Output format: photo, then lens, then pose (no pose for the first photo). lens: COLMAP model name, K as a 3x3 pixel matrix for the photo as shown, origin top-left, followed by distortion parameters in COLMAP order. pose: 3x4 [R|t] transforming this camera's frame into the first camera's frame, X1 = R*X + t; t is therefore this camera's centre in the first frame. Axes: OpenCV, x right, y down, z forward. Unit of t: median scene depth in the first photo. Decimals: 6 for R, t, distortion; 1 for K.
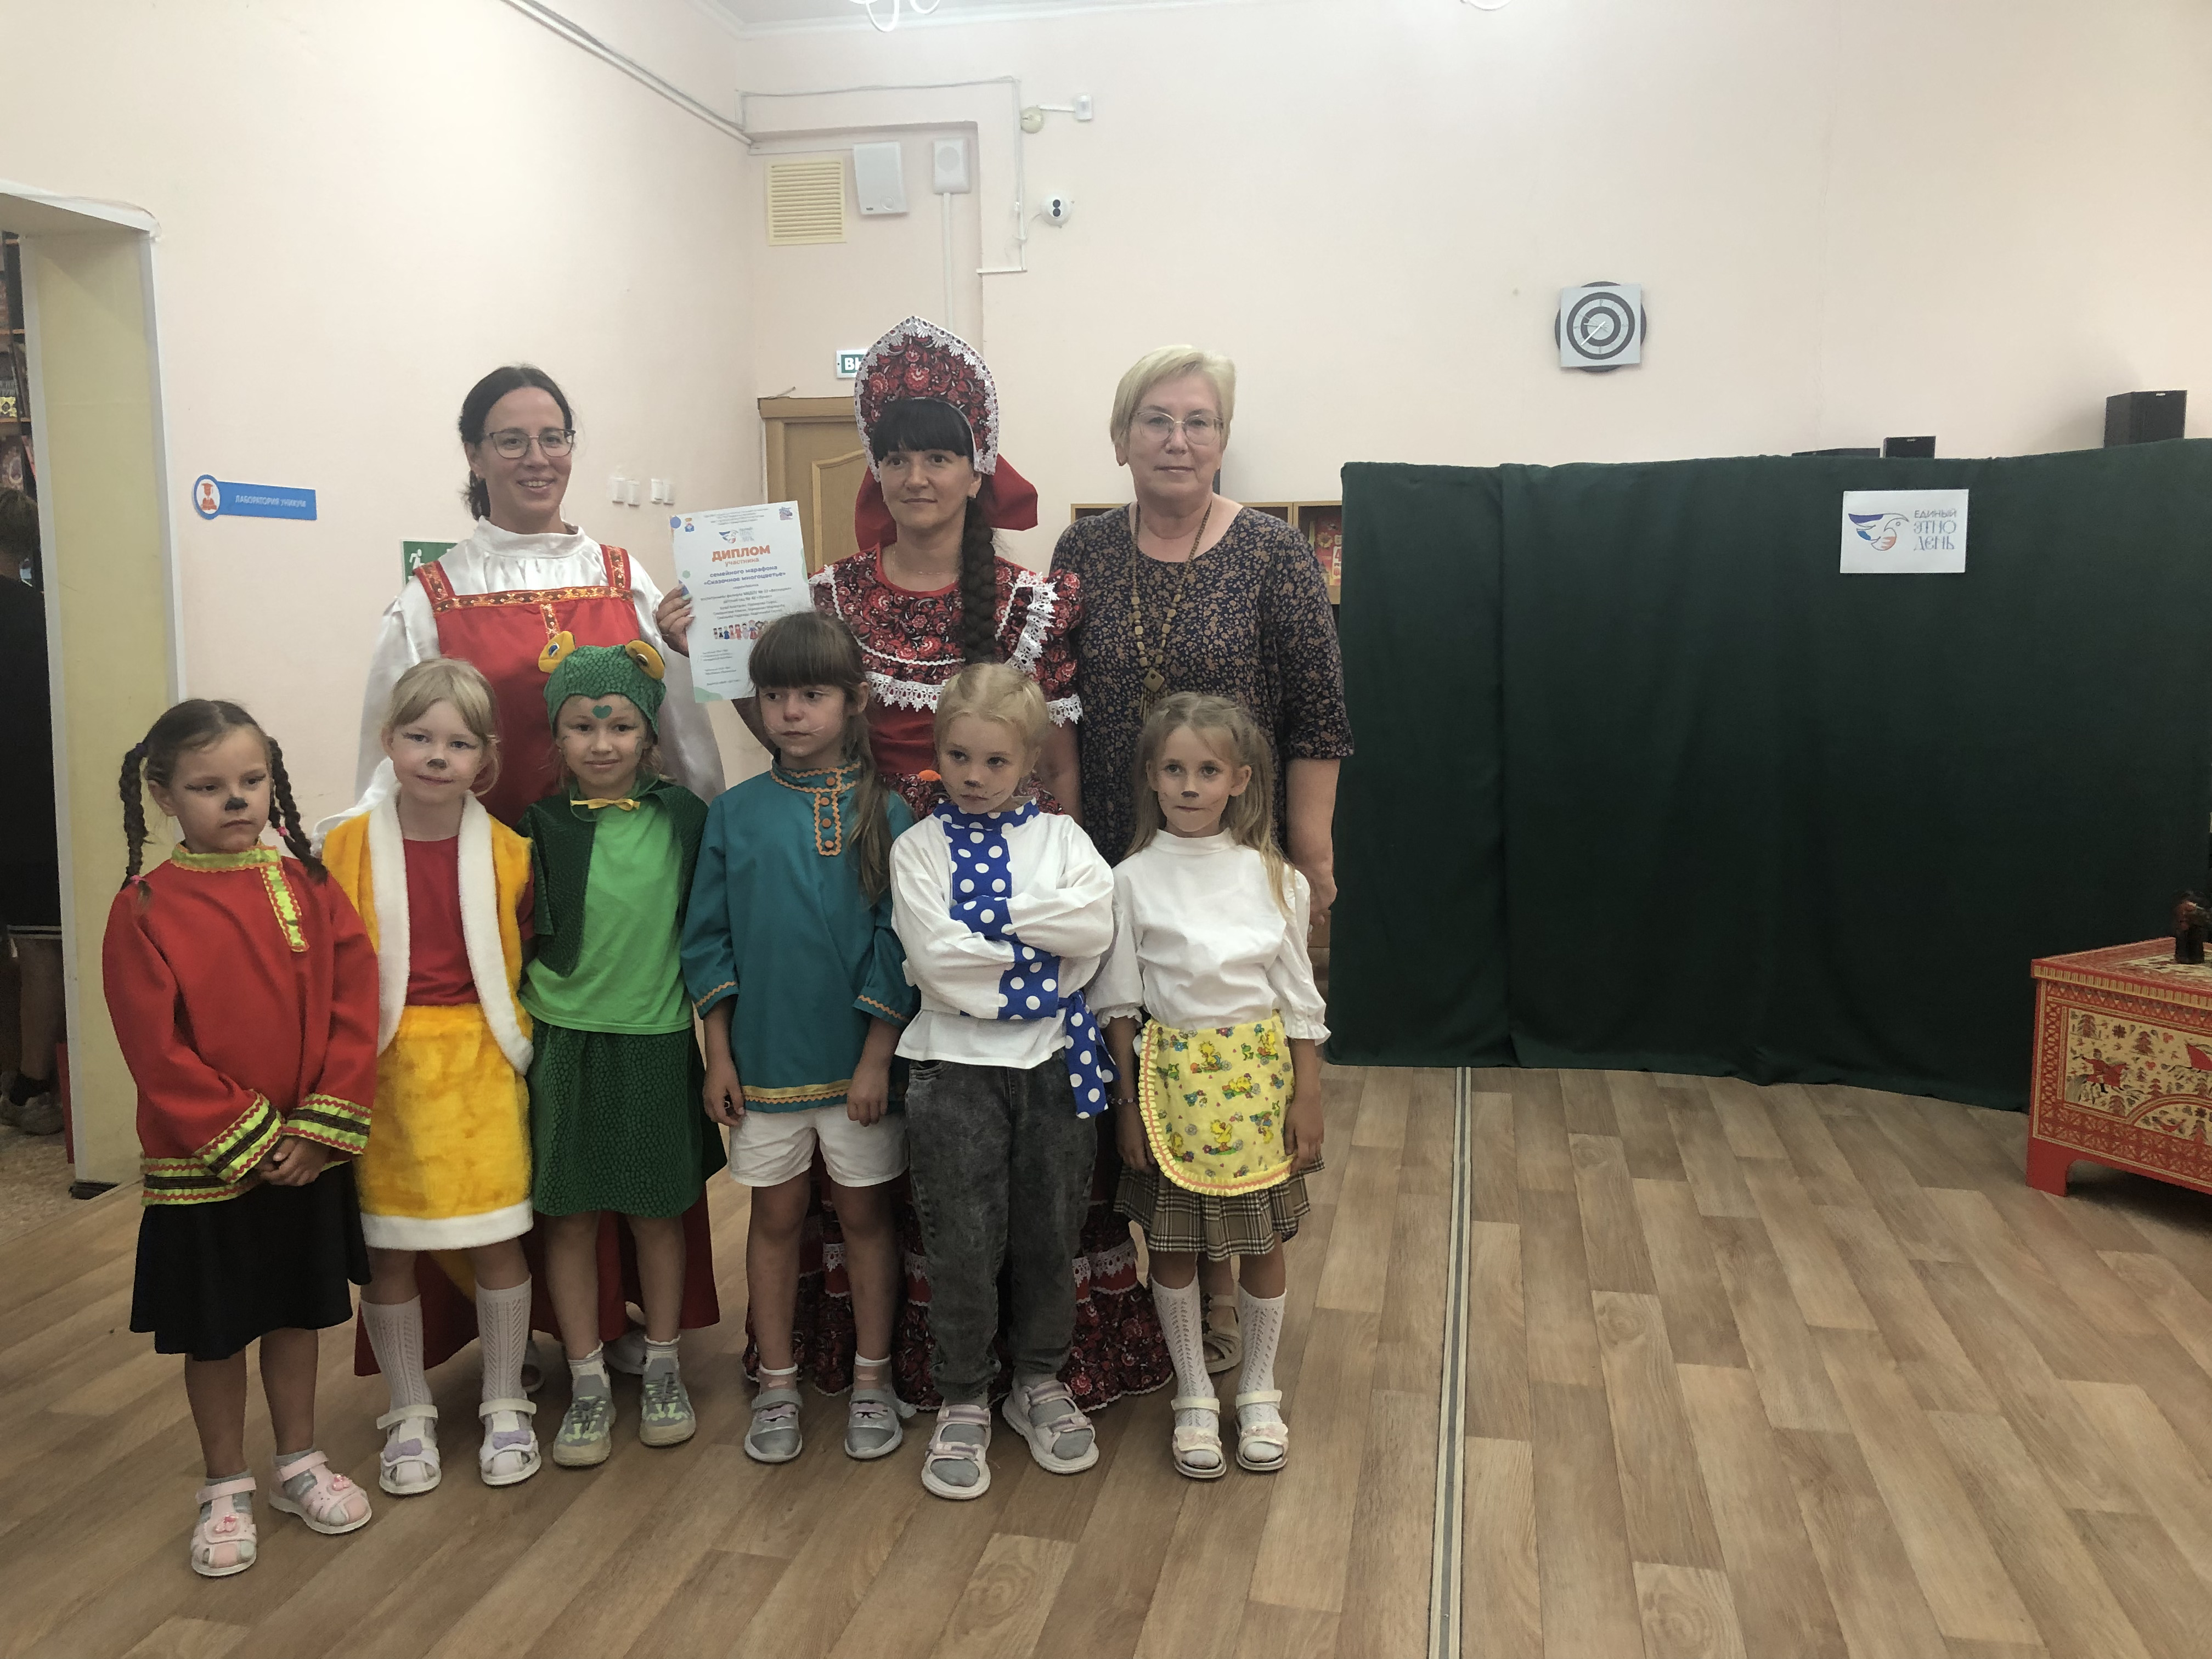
lens RADIAL K [[1826.9, 0, 1076.1], [0, 1826.9, 825.4], [0, 0, 1]] dist [-0.002514, 0.026311]
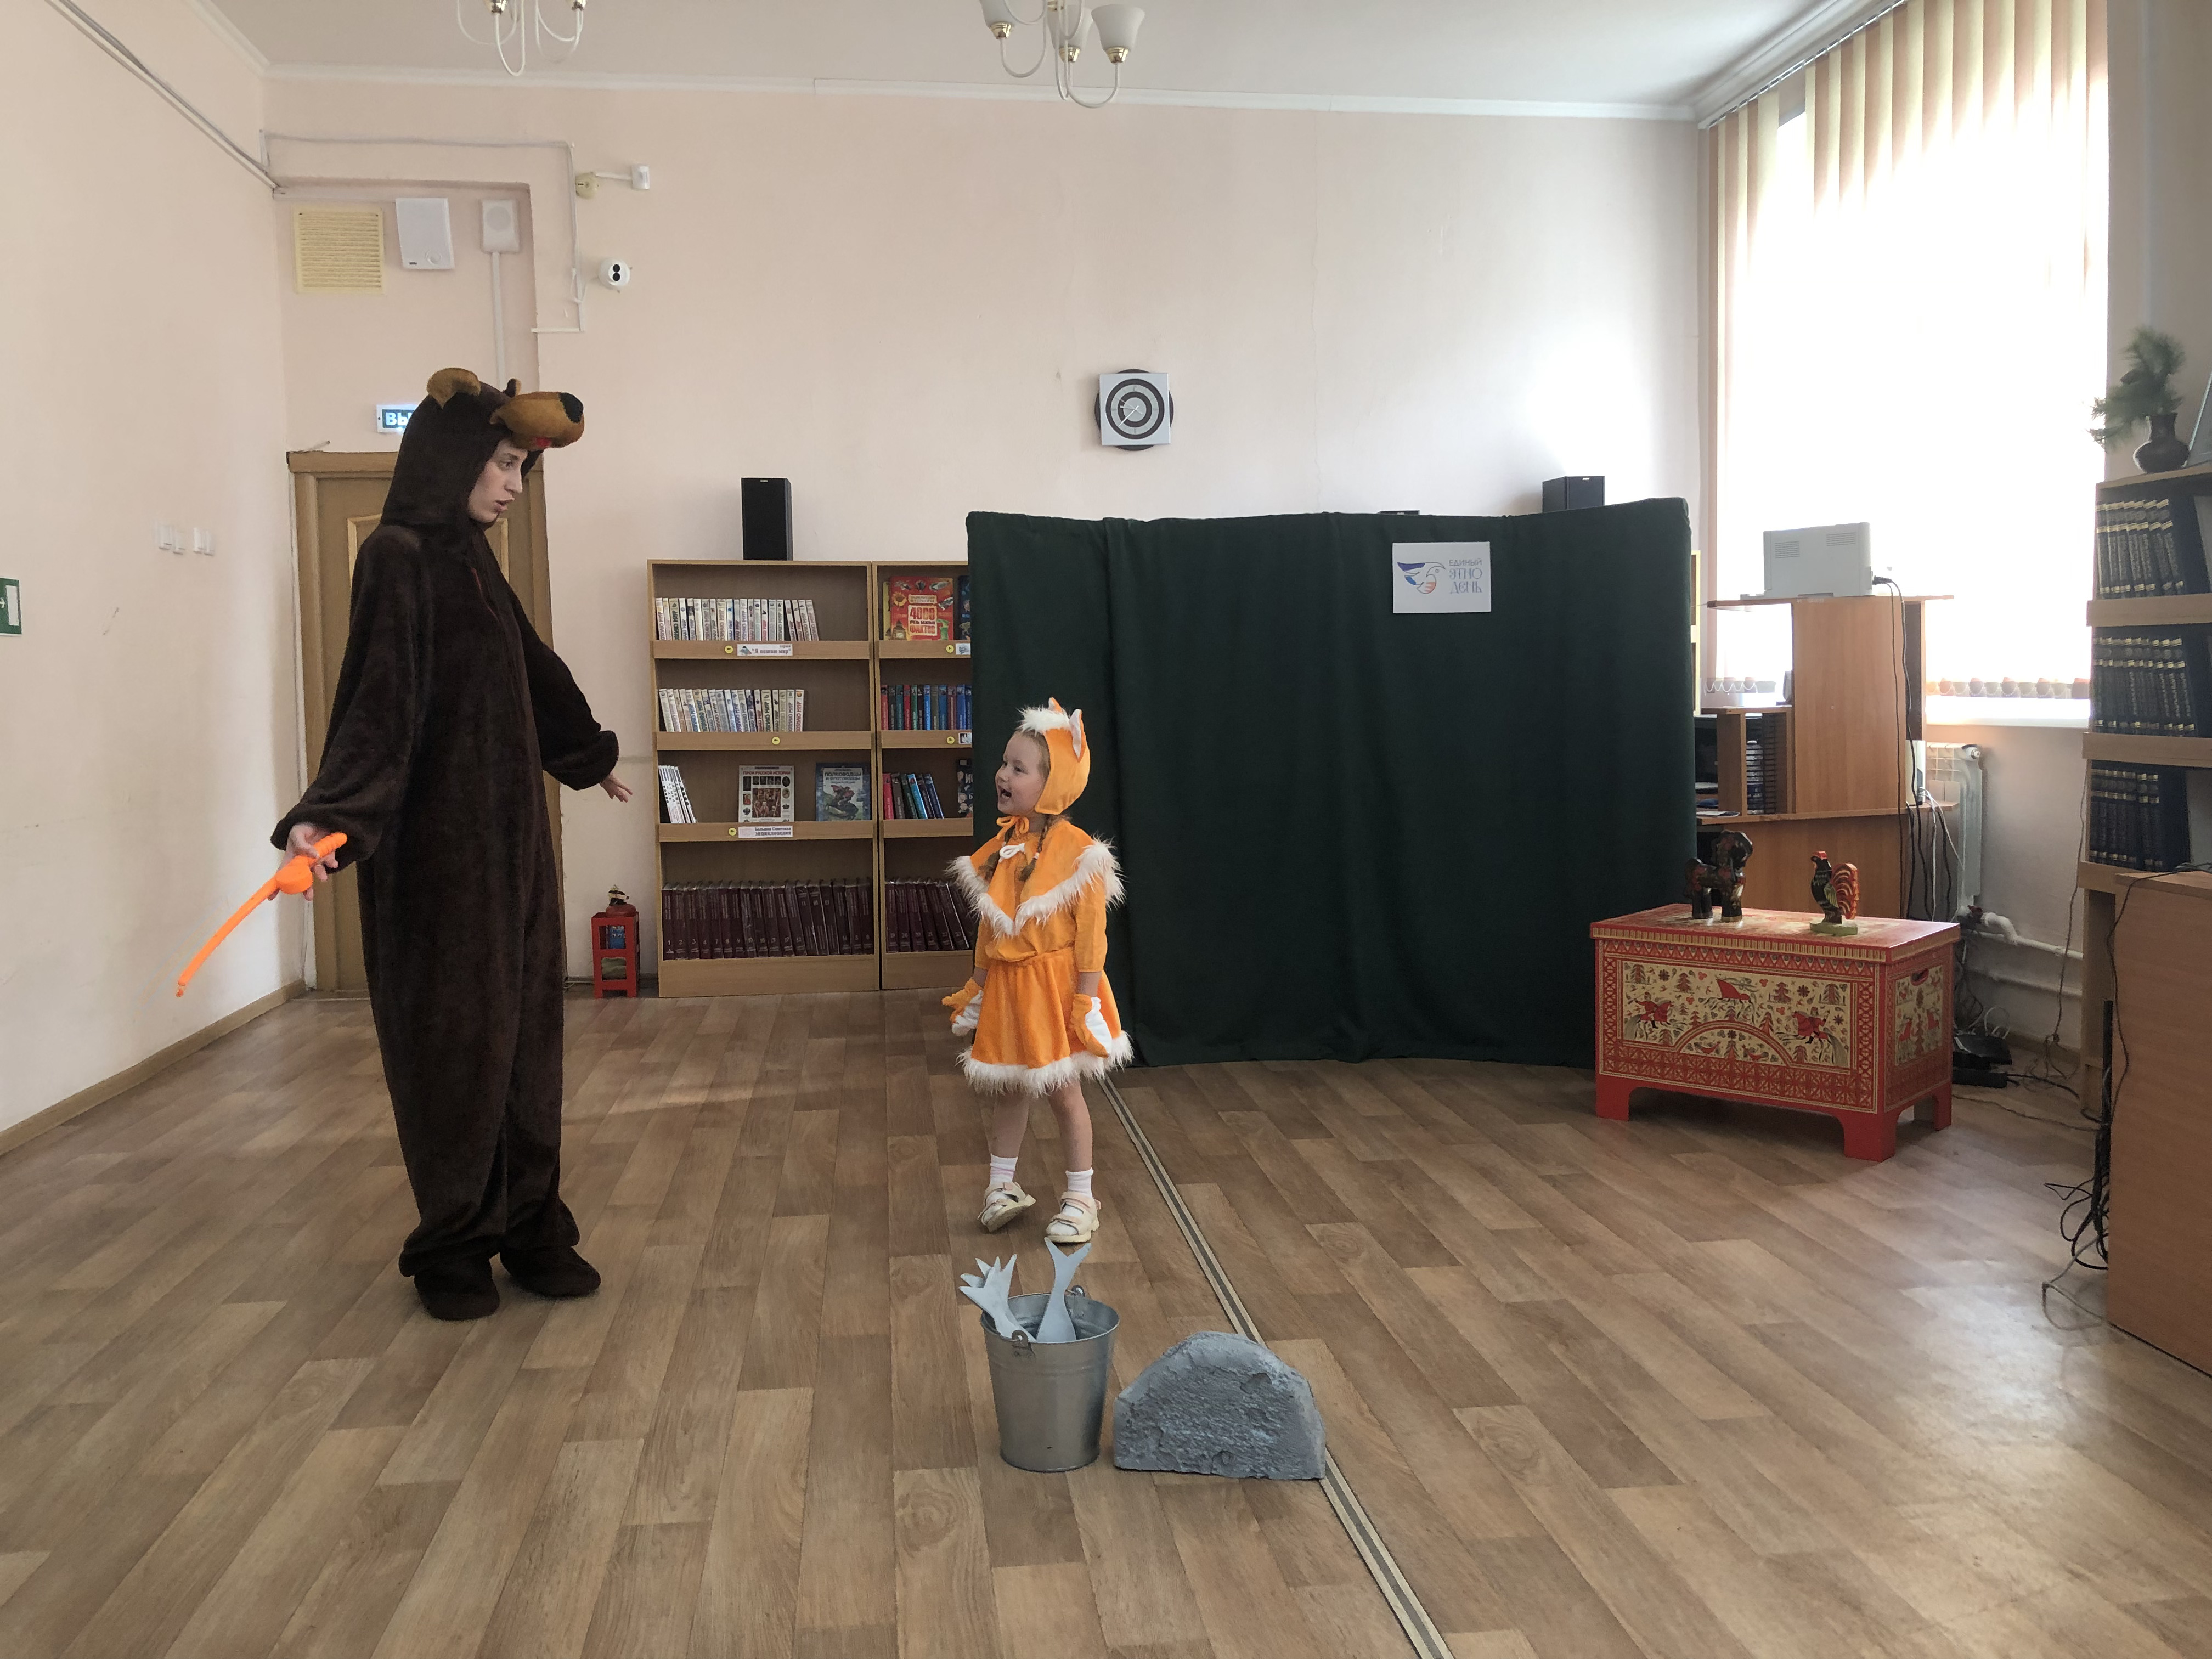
lens RADIAL K [[1815.2, 0, 1075.5], [0, 1815.2, 817.0], [0, 0, 1]] dist [0.060132, -0.172473]
pose [[0.947082, -0.032197, 0.319374, -0.183095], [0.052604, 0.997073, -0.055475, 0.055645], [-0.316653, 0.069340, 0.946004, -0.024085]]
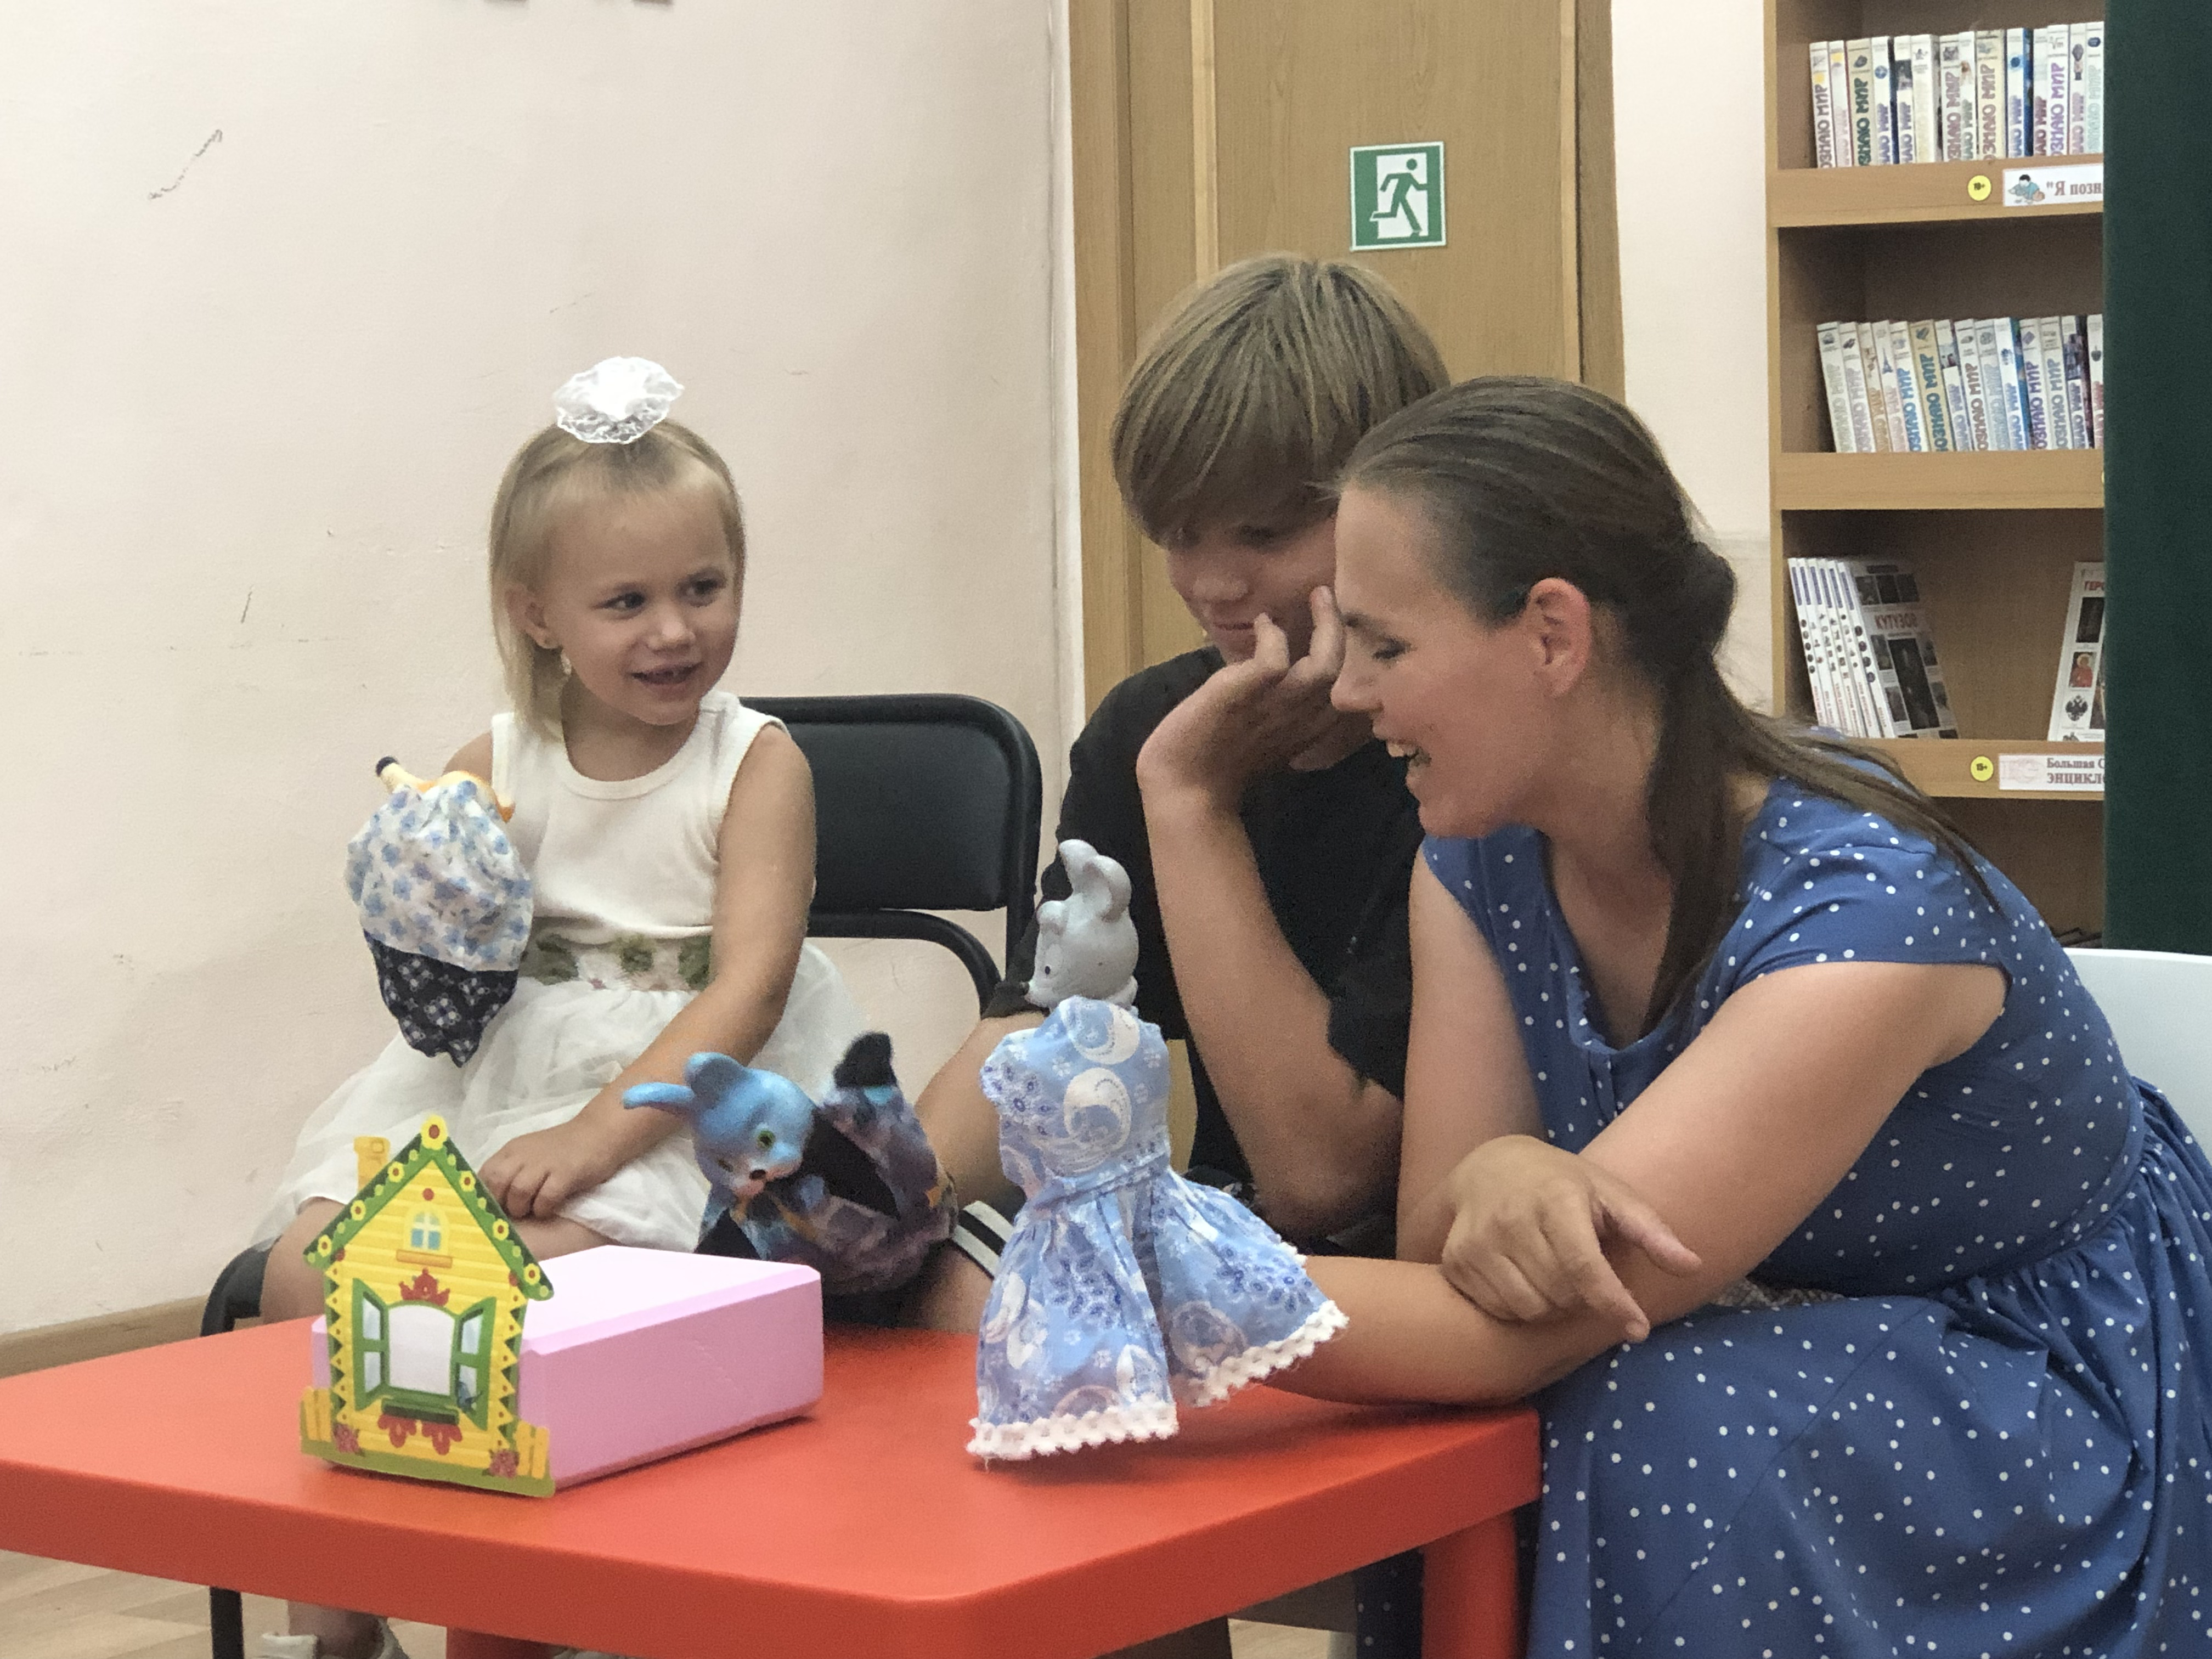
lens RADIAL K [[4819.5, 0, 1164.9], [0, 4819.5, 825.2], [0, 0, 1]] dist [0.026036, 0.527169]
pose [[0.925273, 0.006823, -0.379241, 0.396497], [-0.031413, 0.997782, -0.058691, 0.066262], [0.377999, 0.066219, 0.923435, 0.297342]]
